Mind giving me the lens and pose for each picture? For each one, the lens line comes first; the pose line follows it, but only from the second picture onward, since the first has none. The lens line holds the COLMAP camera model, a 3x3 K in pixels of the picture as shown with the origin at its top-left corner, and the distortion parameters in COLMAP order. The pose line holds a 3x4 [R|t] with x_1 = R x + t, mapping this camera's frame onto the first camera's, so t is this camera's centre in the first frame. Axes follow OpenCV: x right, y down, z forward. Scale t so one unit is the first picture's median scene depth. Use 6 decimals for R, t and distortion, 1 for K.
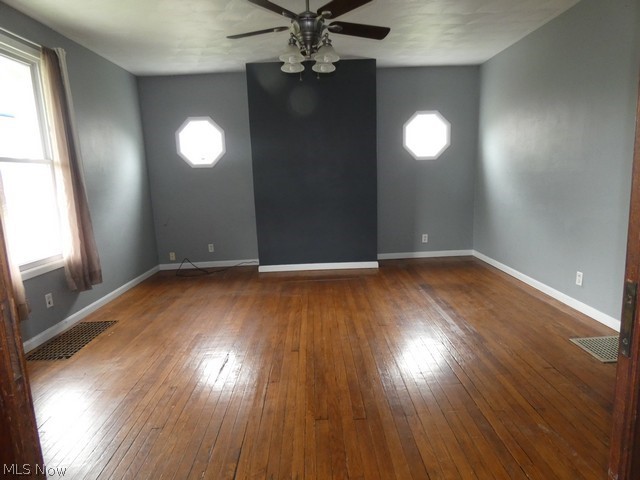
lens RADIAL K [[393.9, 0, 320.0], [0, 393.9, 240.0], [0, 0, 1]] dist [0.024466, -0.001756]
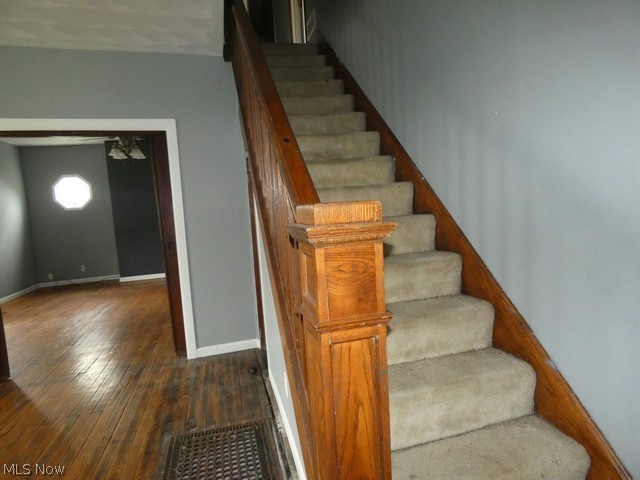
lens RADIAL K [[393.9, 0, 320.0], [0, 393.9, 240.0], [0, 0, 1]] dist [0.024466, -0.001756]
pose [[0.973849, -0.045491, 0.222595, 0.230452], [0.063403, 0.995241, -0.073991, 0.080395], [-0.218169, 0.086169, 0.972099, -0.543993]]
